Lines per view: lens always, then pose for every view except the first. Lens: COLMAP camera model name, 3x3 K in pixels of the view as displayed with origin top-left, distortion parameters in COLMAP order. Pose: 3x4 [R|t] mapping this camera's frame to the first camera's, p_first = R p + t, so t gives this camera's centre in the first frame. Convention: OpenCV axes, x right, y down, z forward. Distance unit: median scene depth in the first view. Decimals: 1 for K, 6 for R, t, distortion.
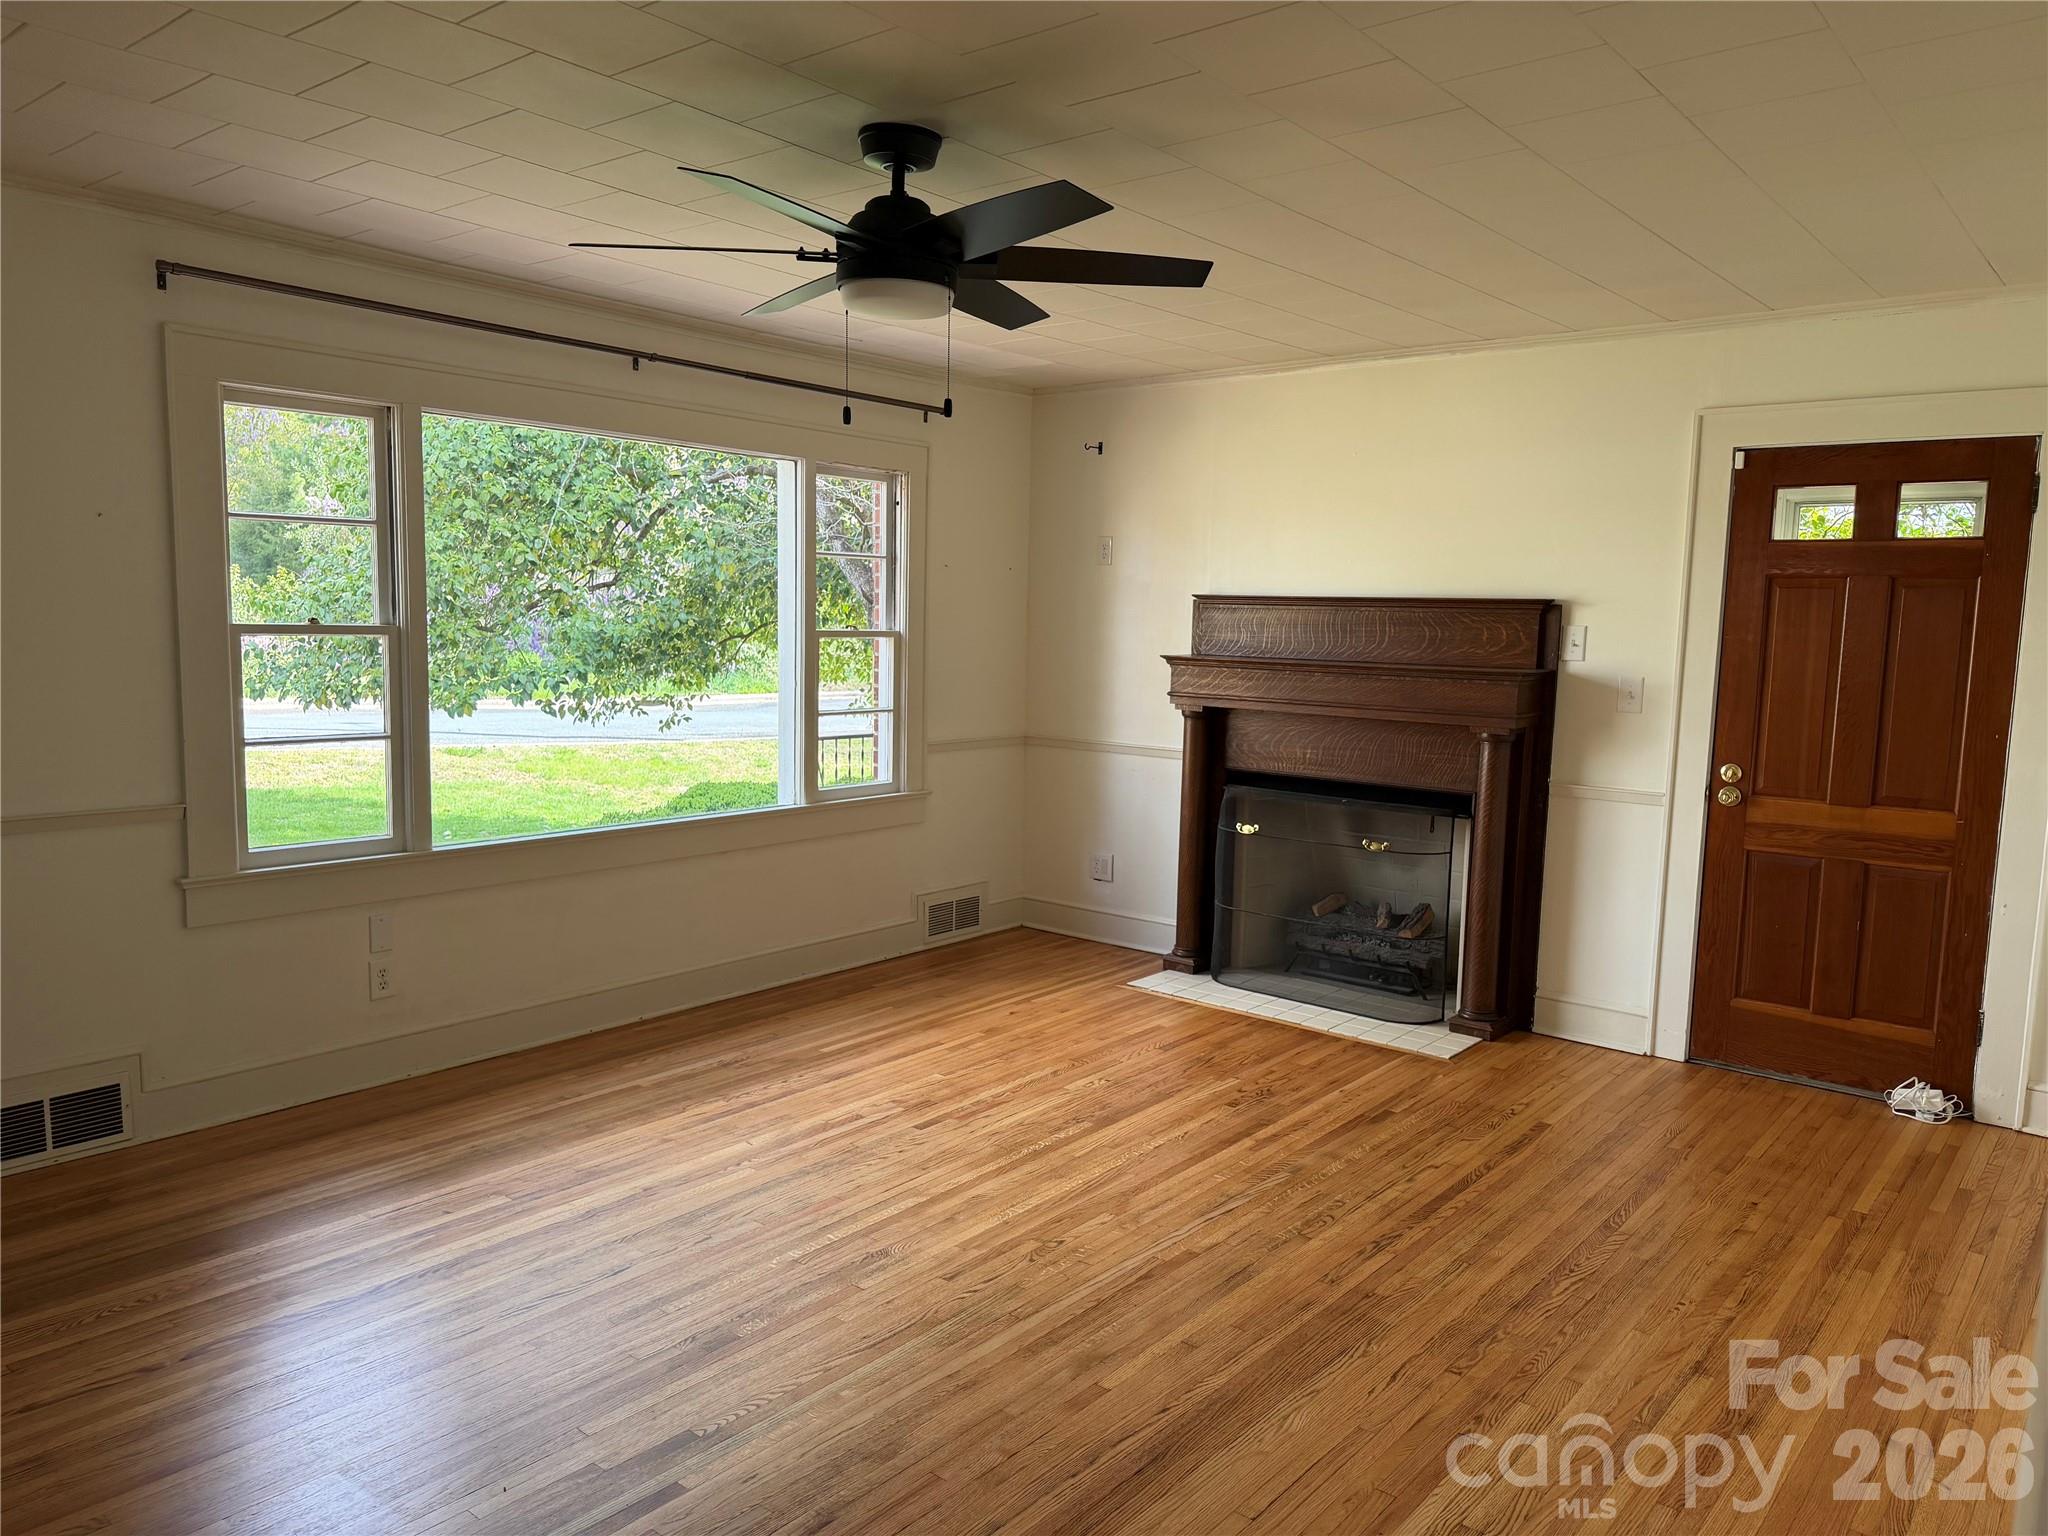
lens RADIAL K [[1421.8, 0, 1015.7], [0, 1421.8, 762.7], [0, 0, 1]] dist [0.110088, -0.150611]
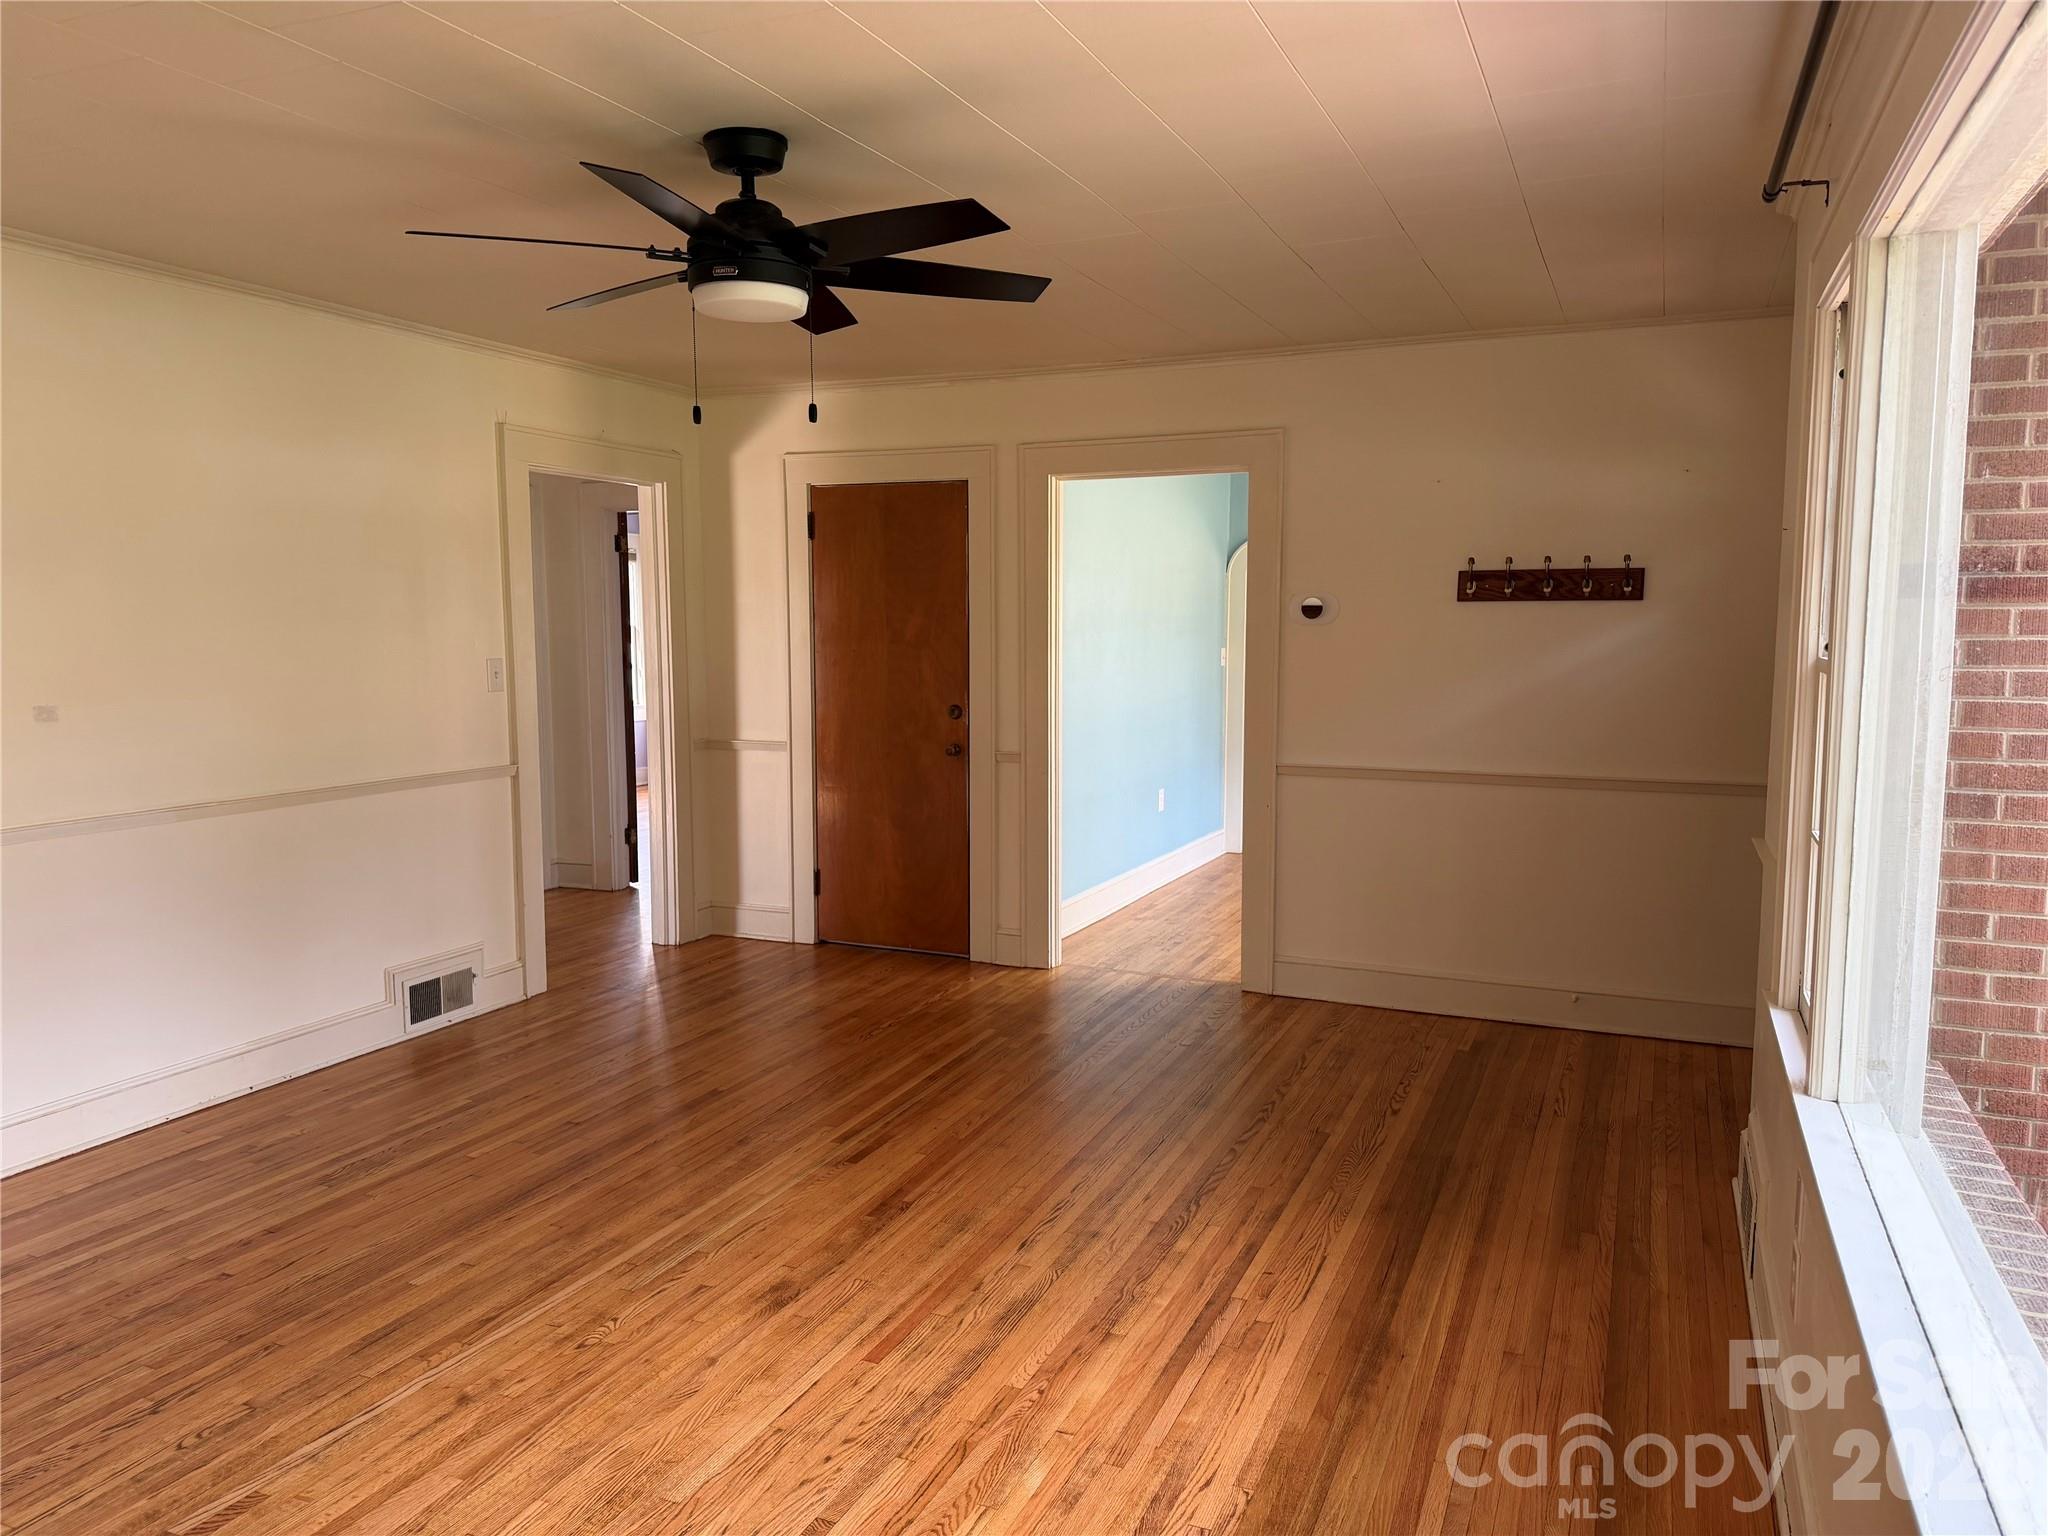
lens RADIAL K [[1421.8, 0, 1015.7], [0, 1421.8, 762.7], [0, 0, 1]] dist [0.110088, -0.150611]
pose [[-0.959202, 0.008261, -0.282601, 0.019977], [-0.049661, 0.979108, 0.197182, -0.165000], [0.278326, 0.203171, -0.938752, 1.567062]]
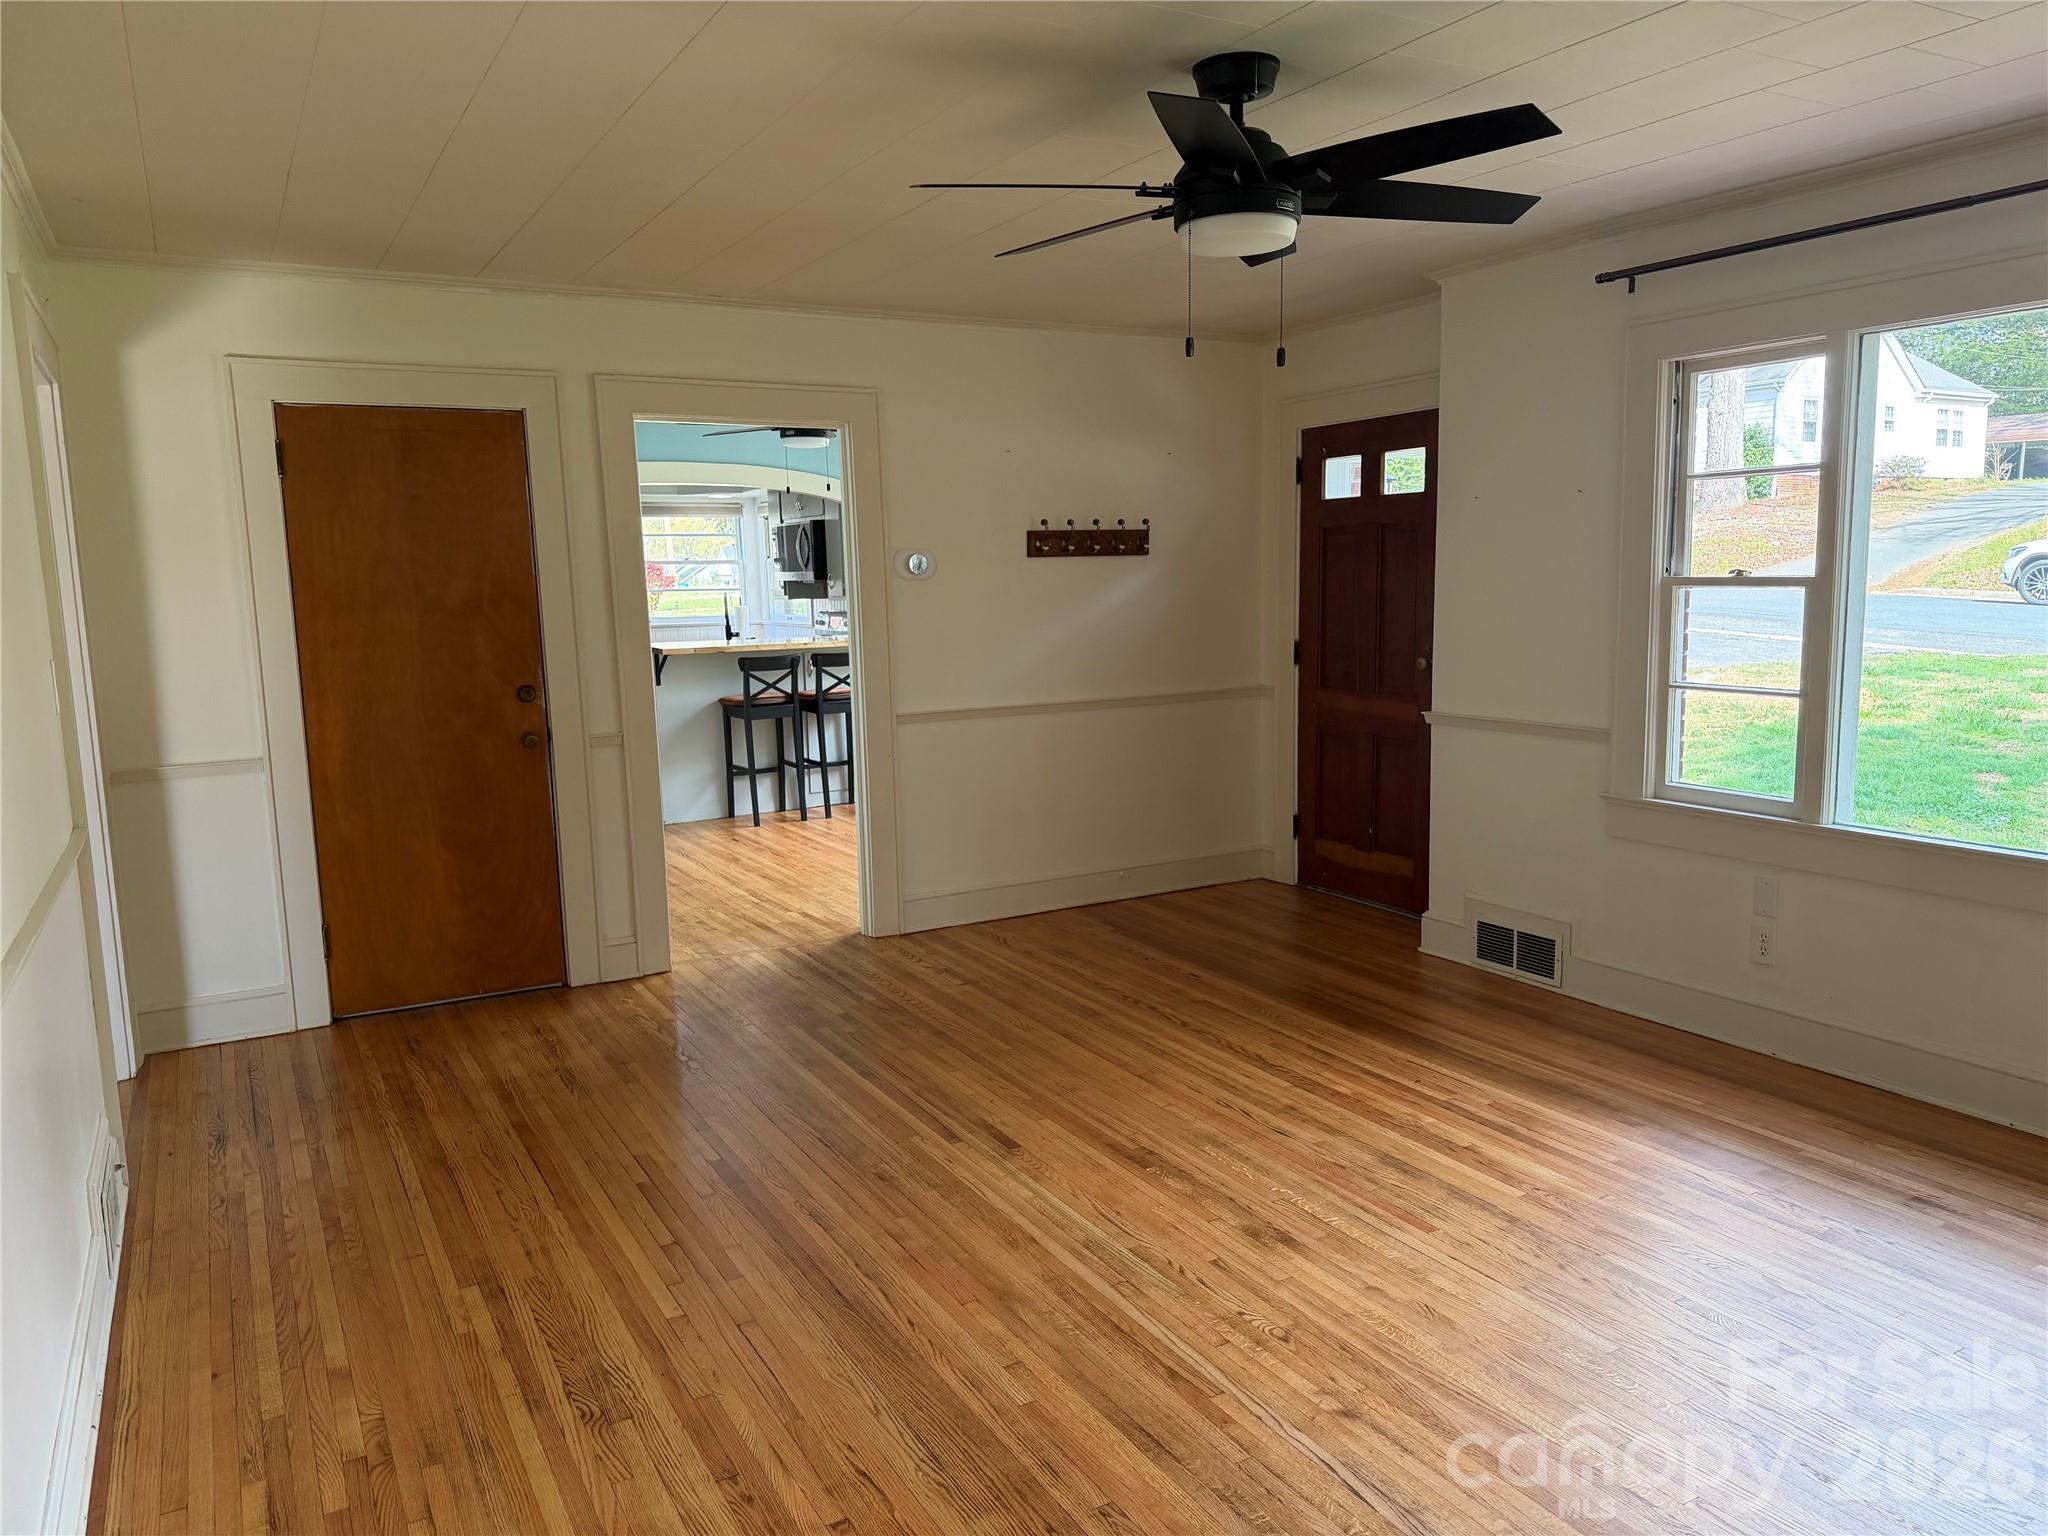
lens RADIAL K [[1421.8, 0, 1015.7], [0, 1421.8, 762.7], [0, 0, 1]] dist [0.110088, -0.150611]
pose [[-0.354443, 0.111279, -0.928433, 0.692539], [-0.083802, 0.985118, 0.150065, -0.081185], [0.931315, 0.130994, -0.339843, 0.944499]]
